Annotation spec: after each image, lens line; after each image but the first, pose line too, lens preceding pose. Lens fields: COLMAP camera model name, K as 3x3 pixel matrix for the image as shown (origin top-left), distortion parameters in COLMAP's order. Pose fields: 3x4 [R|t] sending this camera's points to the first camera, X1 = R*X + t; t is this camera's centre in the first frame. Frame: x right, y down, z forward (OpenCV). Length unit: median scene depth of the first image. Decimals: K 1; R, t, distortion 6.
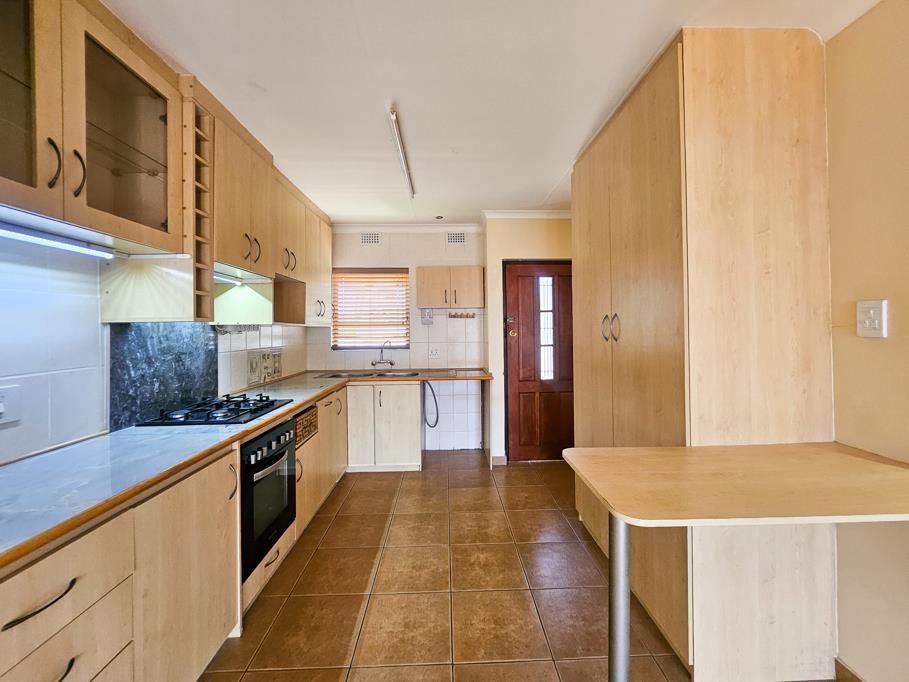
lens RADIAL K [[363.5, 0, 457.5], [0, 363.5, 325.3], [0, 0, 1]] dist [-0.005036, 0.000918]
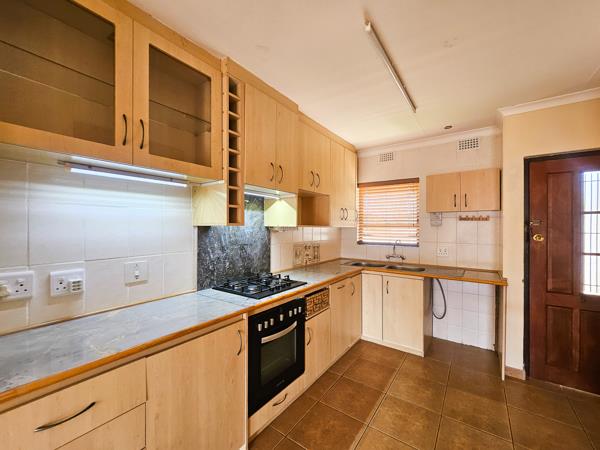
lens RADIAL K [[243.5, 0, 308.2], [0, 243.5, 227.2], [0, 0, 1]] dist [-0.003098, 0.000369]
pose [[0.800964, 0.015234, -0.598519, 0.069139], [-0.007107, 0.999848, 0.015938, -0.012215], [0.598671, -0.008512, 0.800950, 0.219474]]
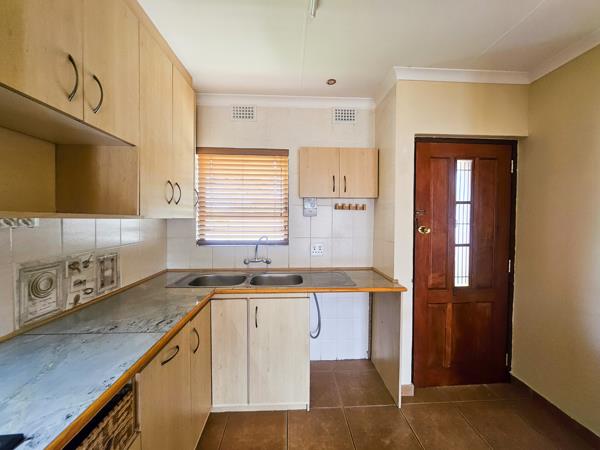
lens RADIAL K [[239.9, 0, 302.4], [0, 239.9, 222.6], [0, 0, 1]] dist [-0.005036, 0.000918]
pose [[0.999781, 0.013813, 0.015710, -0.150036], [-0.014278, 0.999452, 0.029850, -0.006820], [-0.015289, -0.030068, 0.999431, 0.601570]]
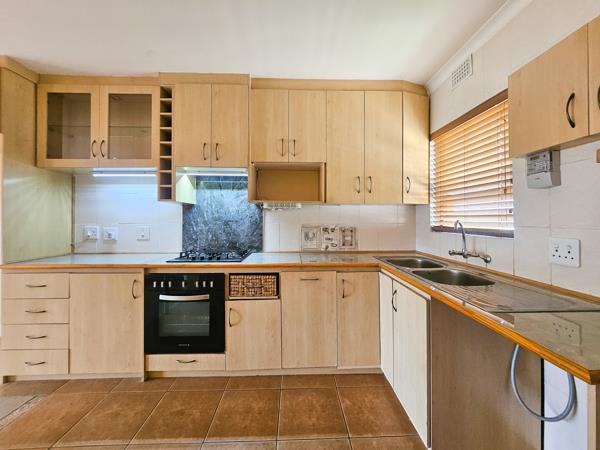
lens RADIAL K [[239.9, 0, 306.5], [0, 239.9, 217.7], [0, 0, 1]] dist [-0.005036, 0.000918]
pose [[0.009559, 0.006036, -0.999936, 0.294330], [0.010851, 0.999922, 0.006140, 0.040871], [0.999895, -0.010909, 0.009493, 0.957549]]
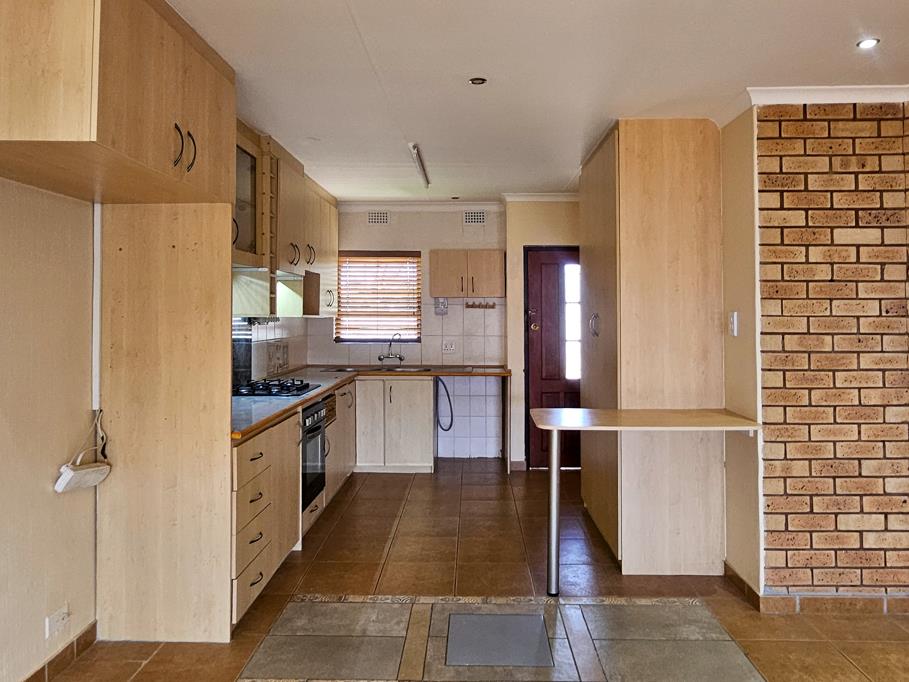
lens RADIAL K [[619.7, 0, 455.1], [0, 619.7, 303.6], [0, 0, 1]] dist [0.003631, -0.000528]
pose [[0.998076, 0.009911, -0.061201, 0.058932], [-0.010252, 0.999934, -0.005260, -0.031311], [0.061145, 0.005878, 0.998112, -0.695005]]
